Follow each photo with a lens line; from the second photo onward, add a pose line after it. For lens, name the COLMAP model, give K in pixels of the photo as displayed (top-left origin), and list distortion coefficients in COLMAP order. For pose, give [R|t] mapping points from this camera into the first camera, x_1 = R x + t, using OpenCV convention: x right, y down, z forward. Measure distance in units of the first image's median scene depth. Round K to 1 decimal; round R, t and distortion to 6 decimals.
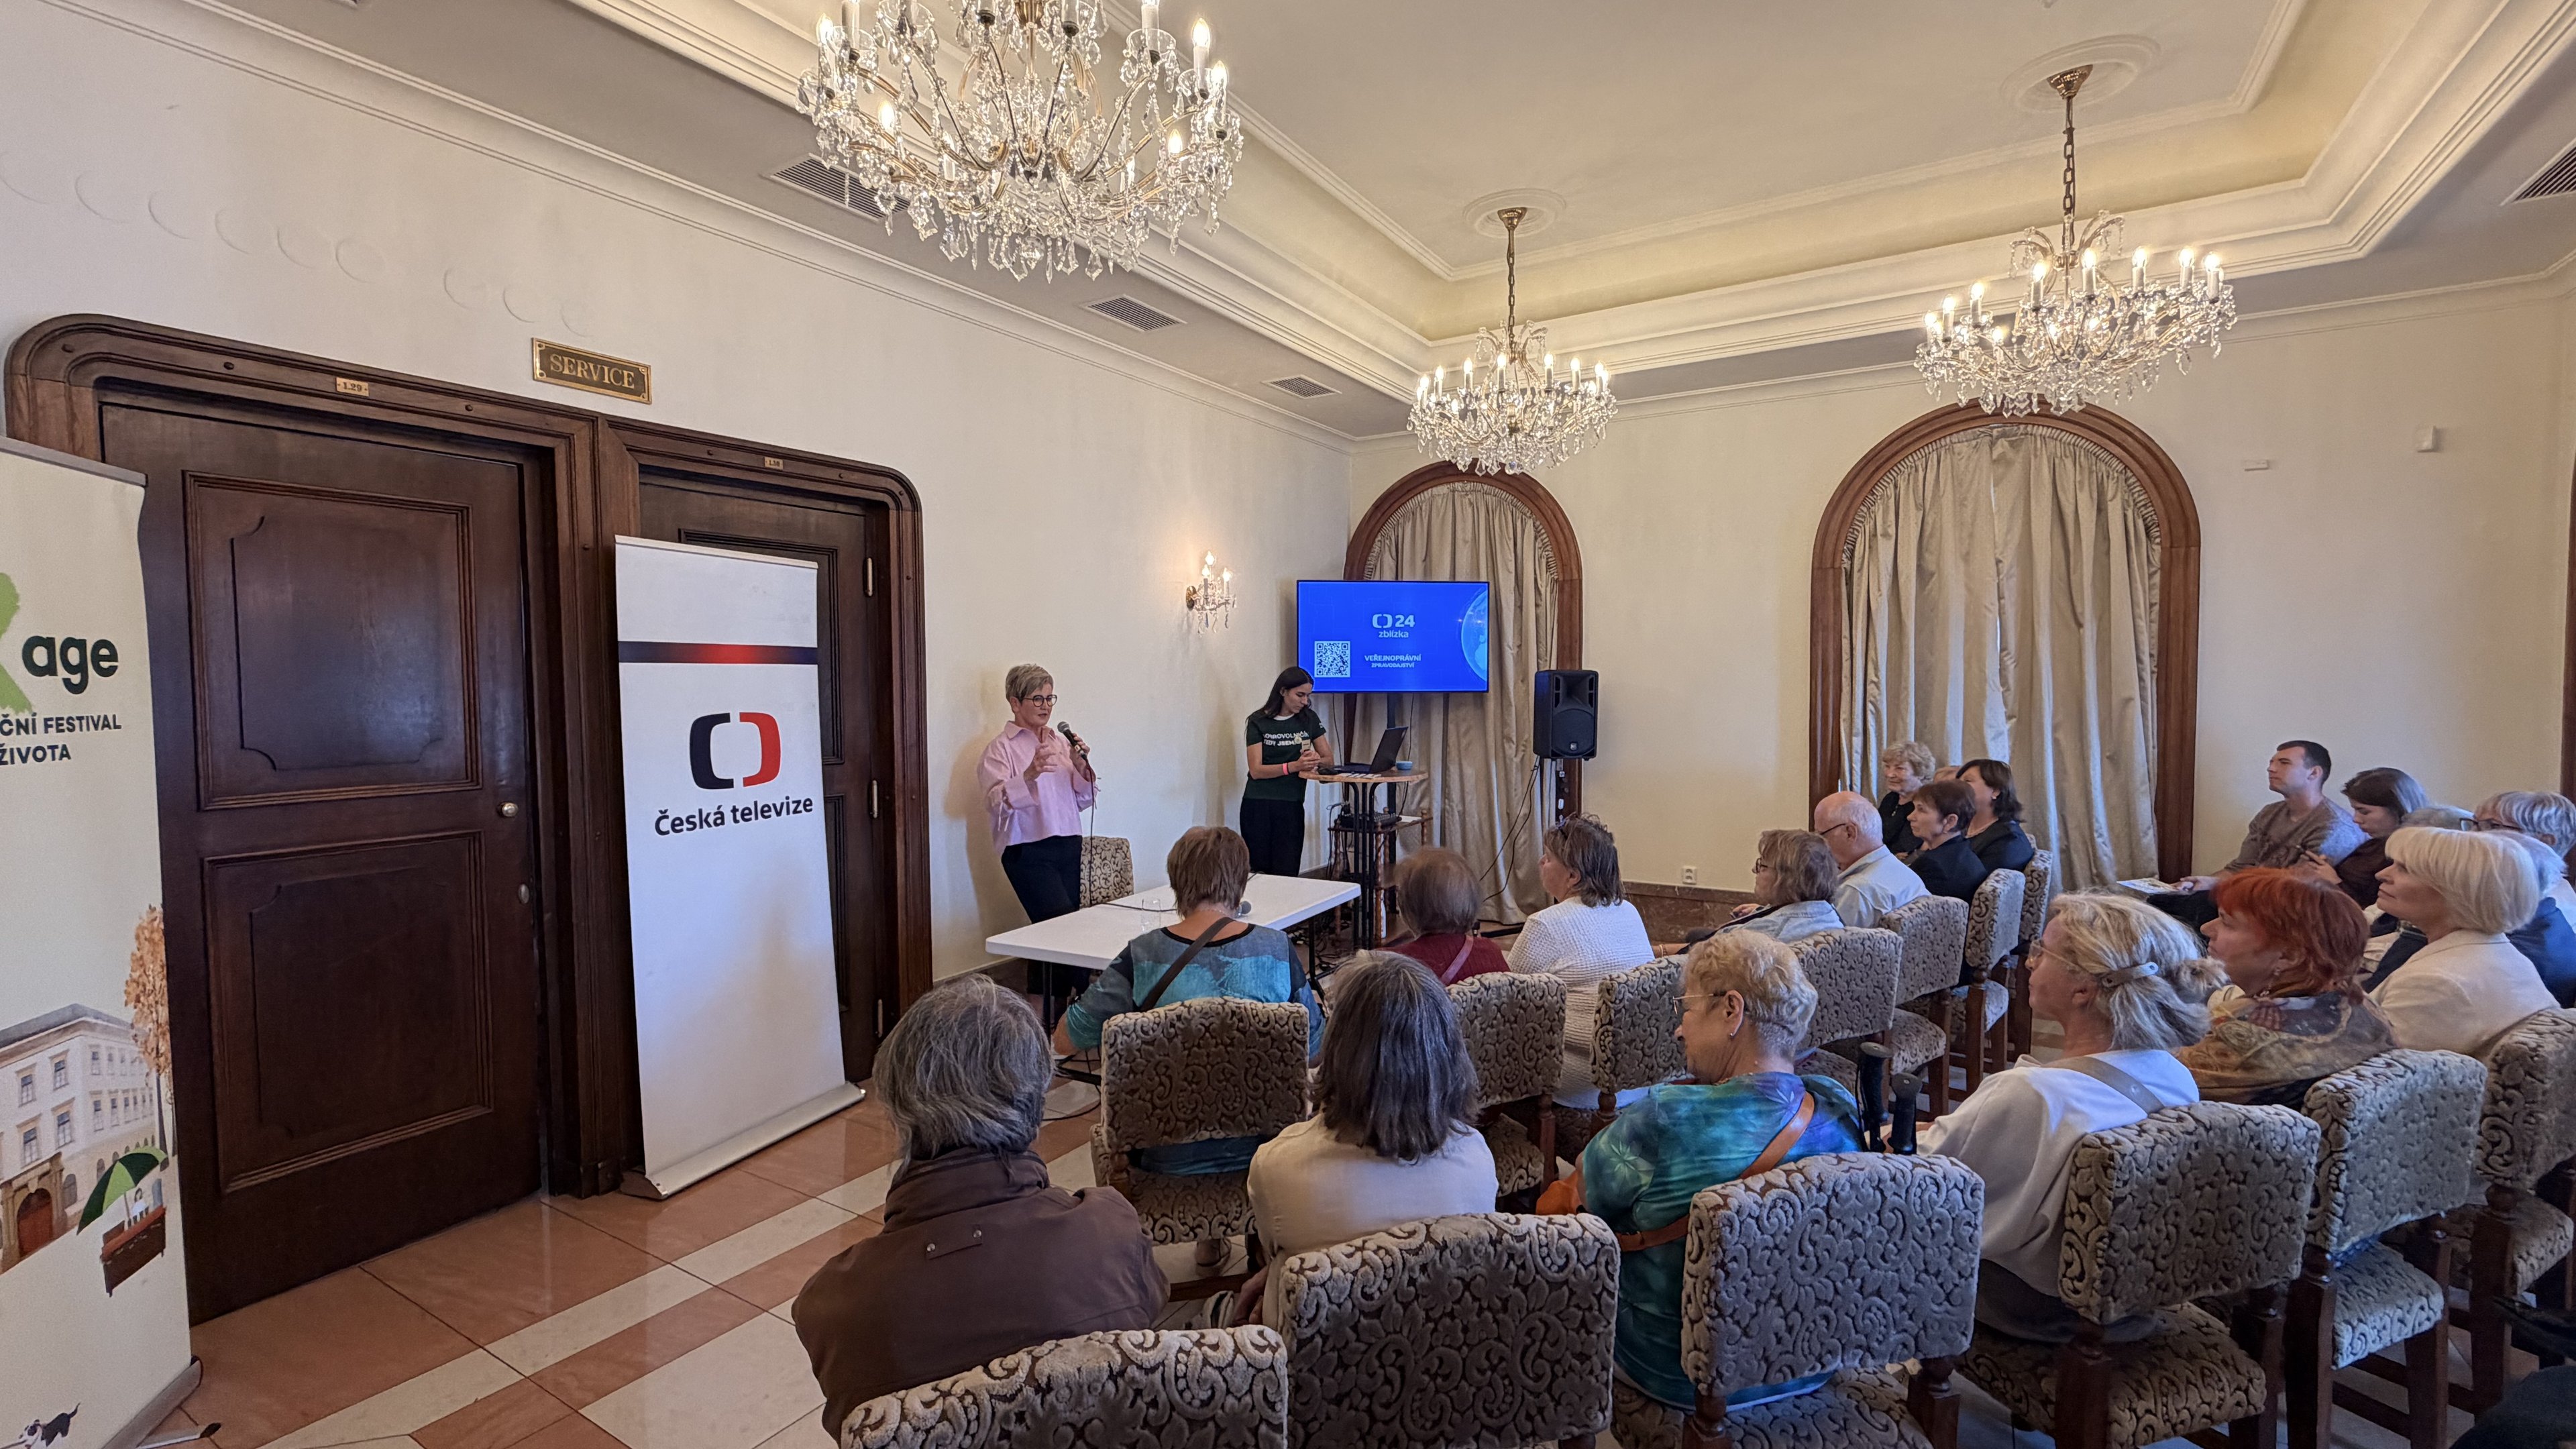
lens RADIAL K [[1121.0, 0, 1202.4], [0, 1121.0, 709.3], [0, 0, 1]] dist [0.001155, 0.001319]
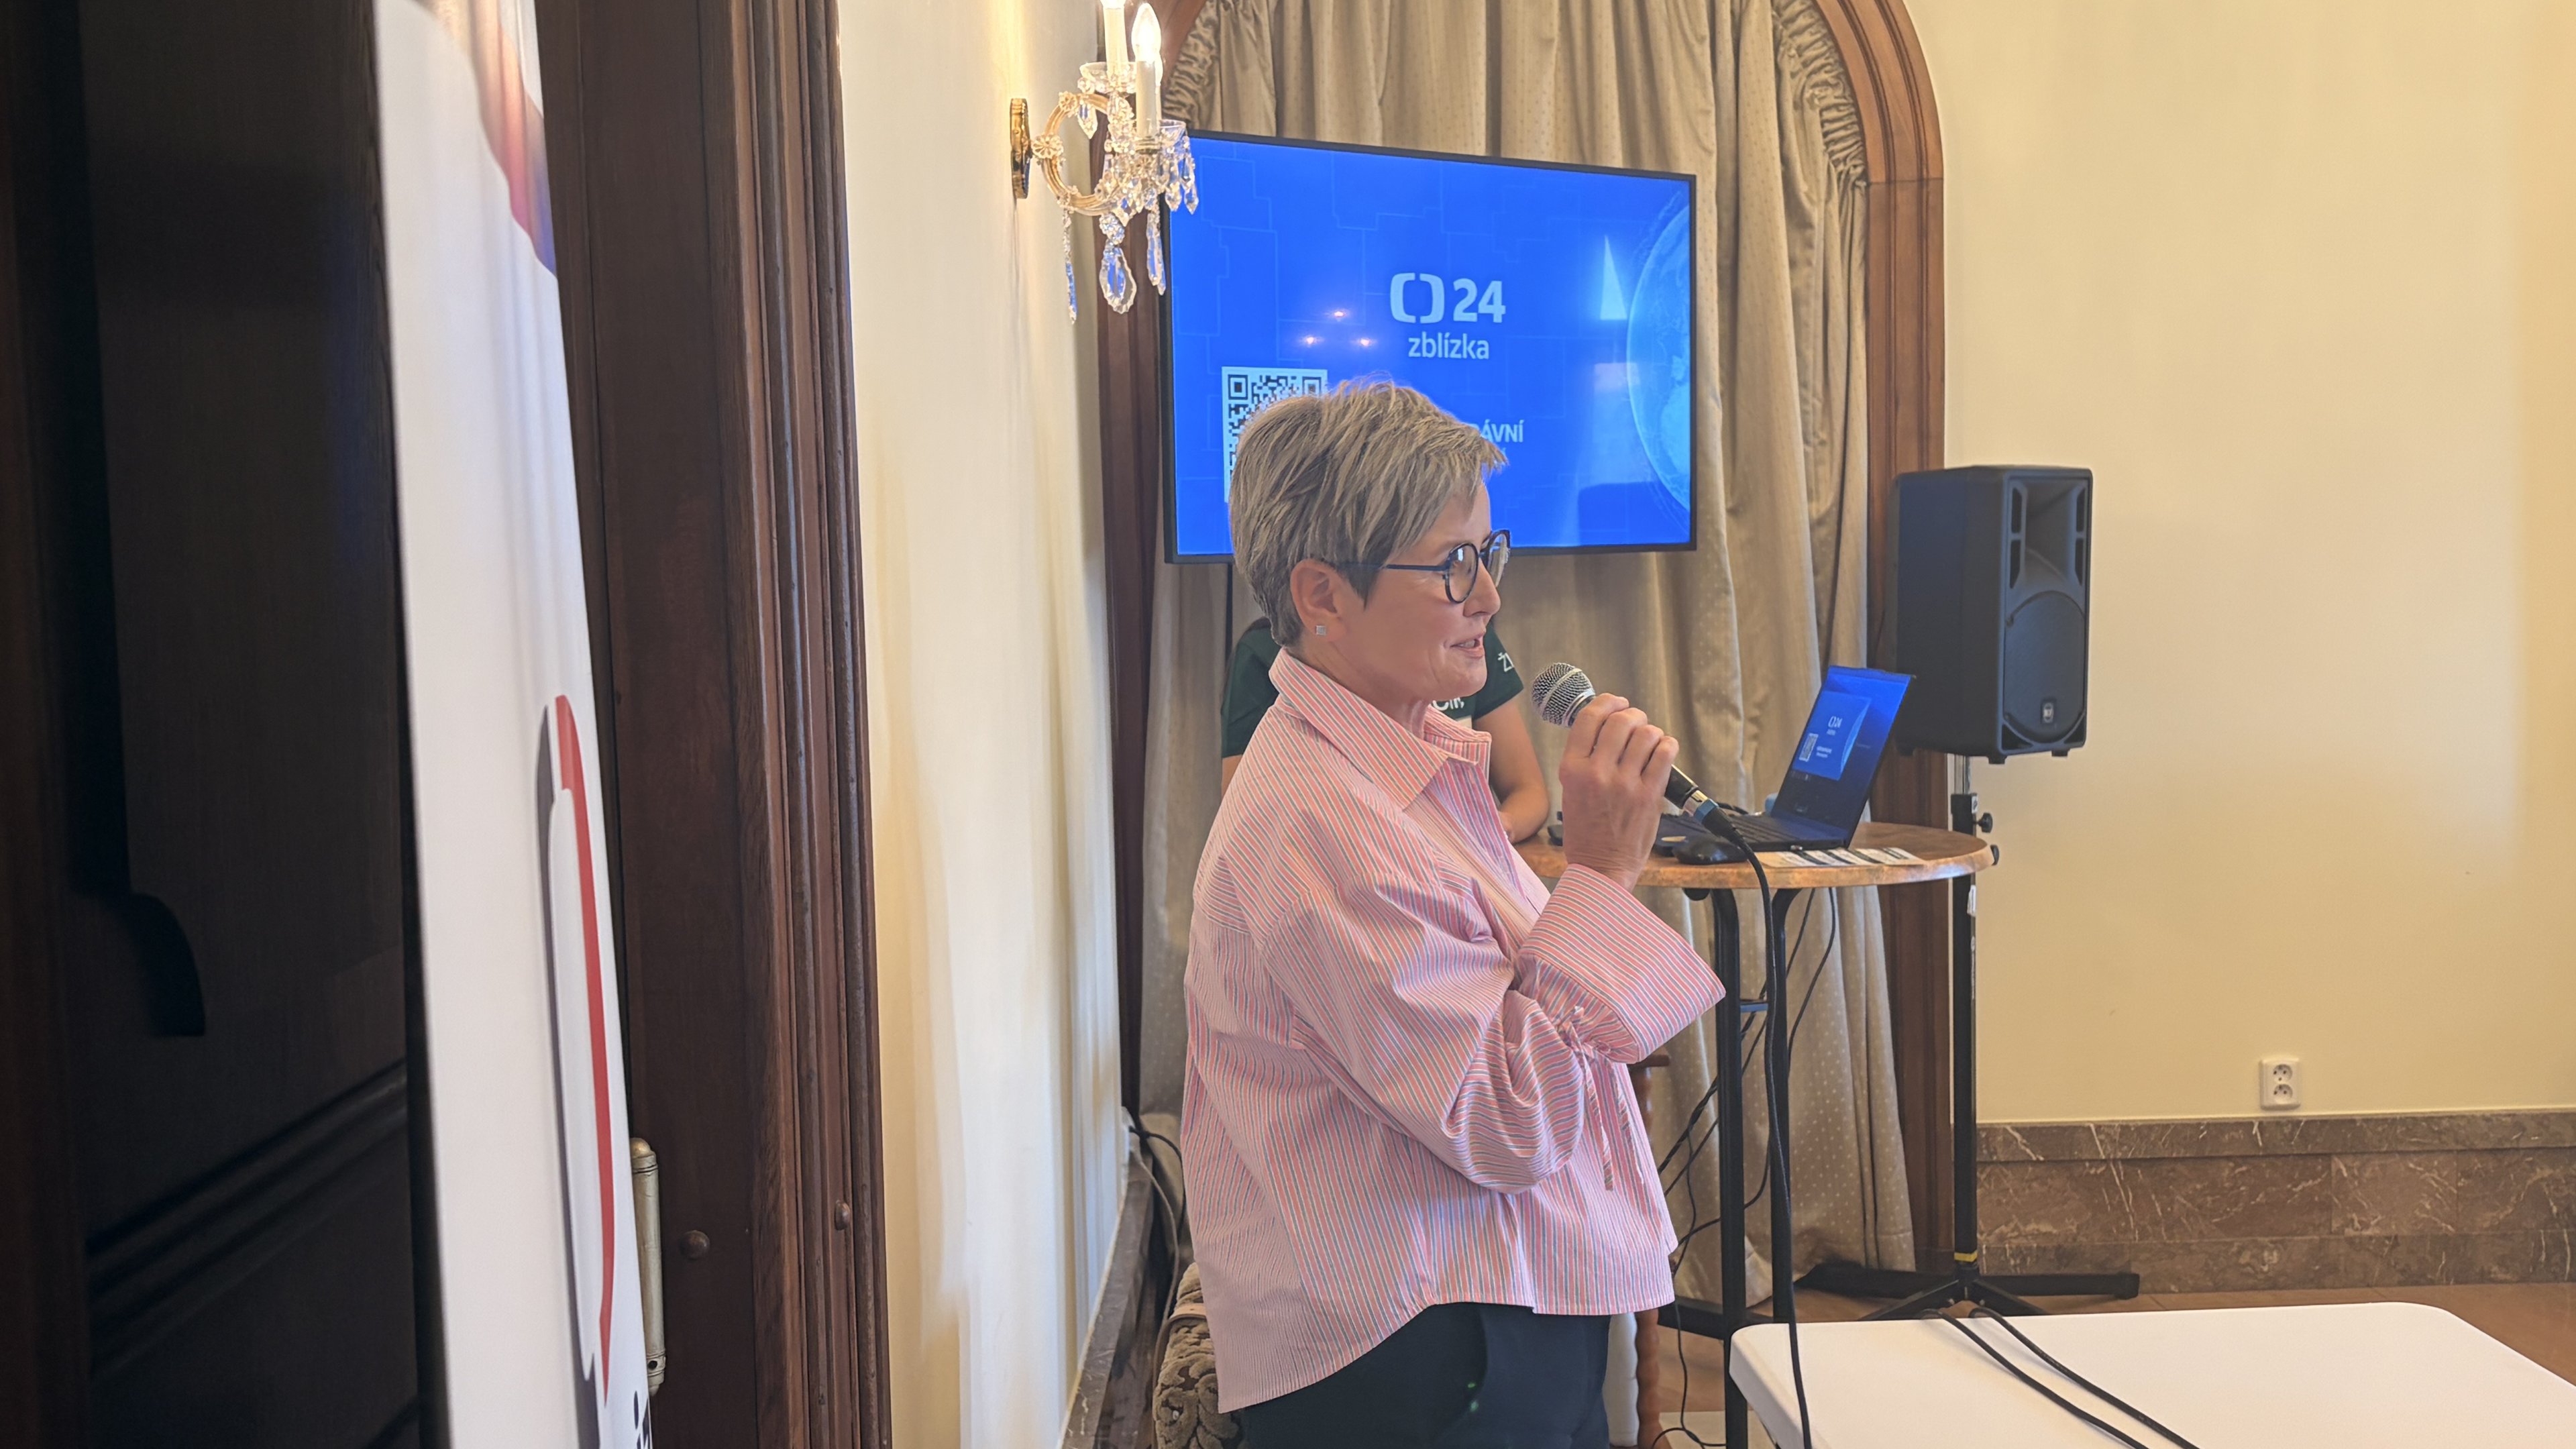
lens RADIAL K [[3010.1, 0, 1285.2], [0, 3010.1, 715.9], [0, 0, 1]] dist [0.007569, 0.000000]
pose [[0.838877, -0.055976, 0.541435, -0.473287], [0.046271, 0.998431, 0.031532, -0.002620], [-0.542350, -0.001399, 0.840151, 0.689097]]
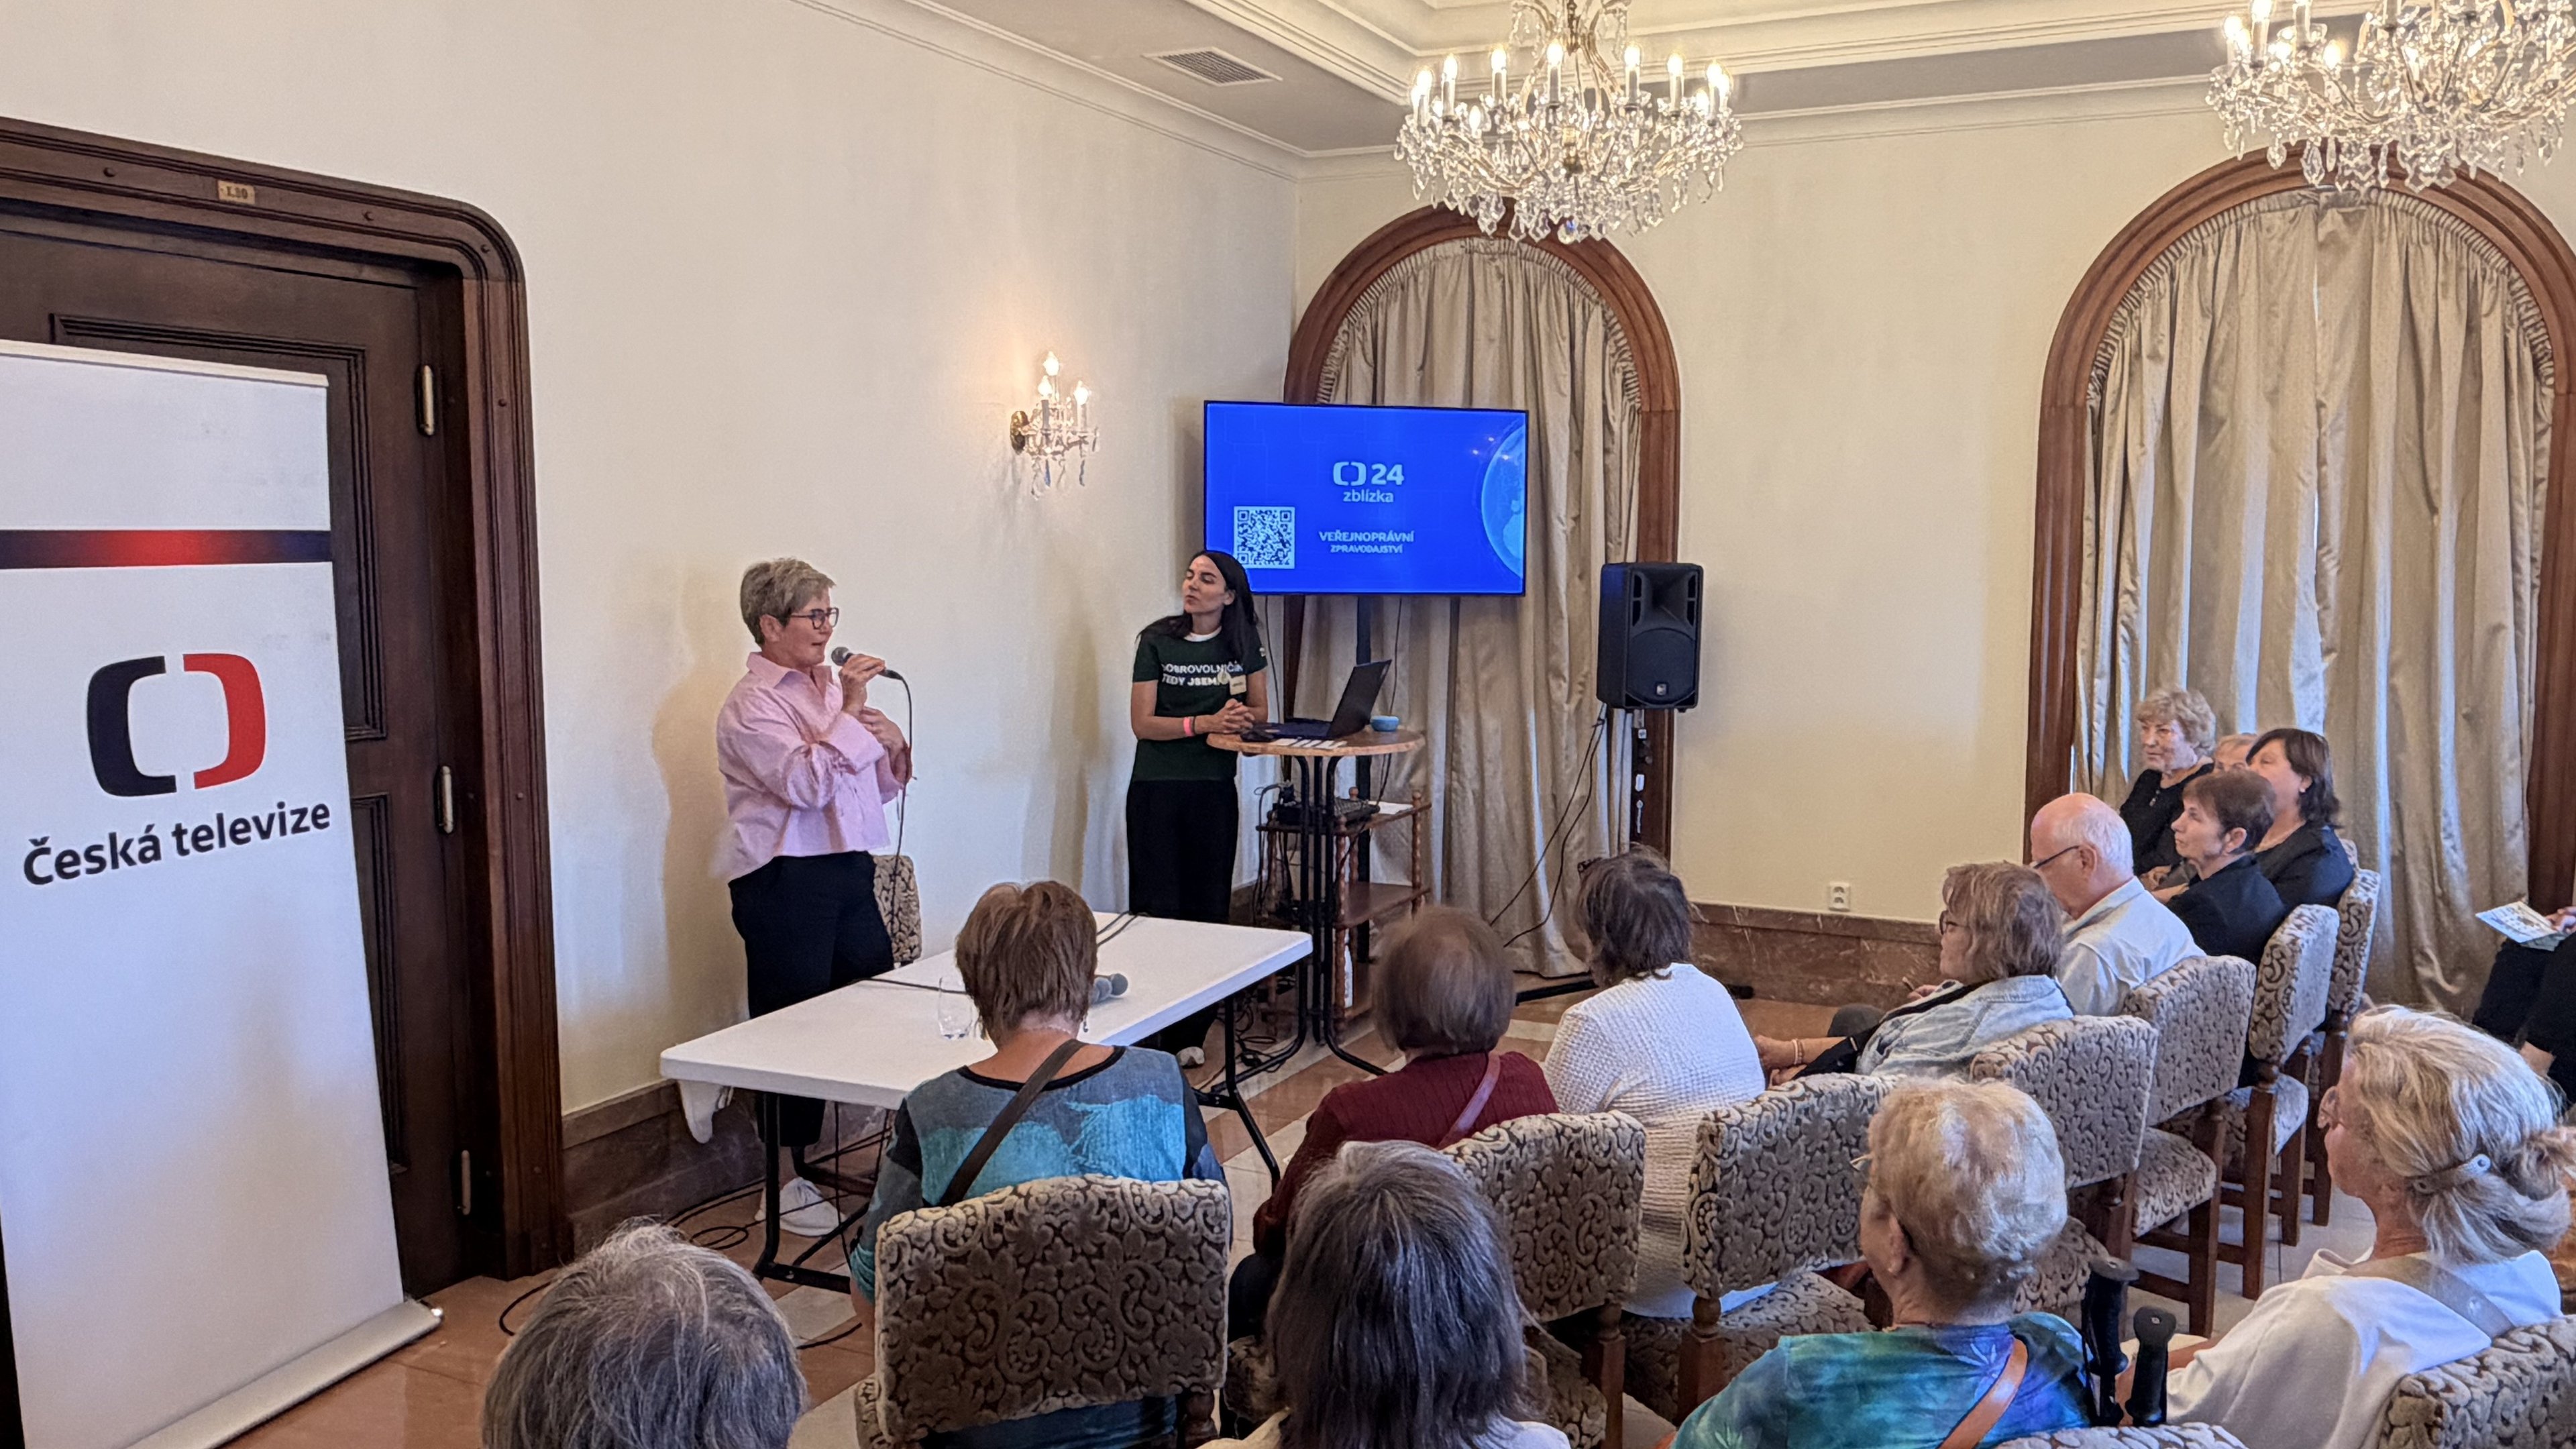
lens RADIAL K [[1931.4, 0, 1304.4], [0, 1931.4, 723.7], [0, 0, 1]] dist [0.006002, -0.005344]
pose [[0.990571, -0.004442, 0.136929, -0.002555], [-0.004429, 0.997913, 0.064413, -0.023657], [-0.136929, -0.064412, 0.988484, -0.003274]]
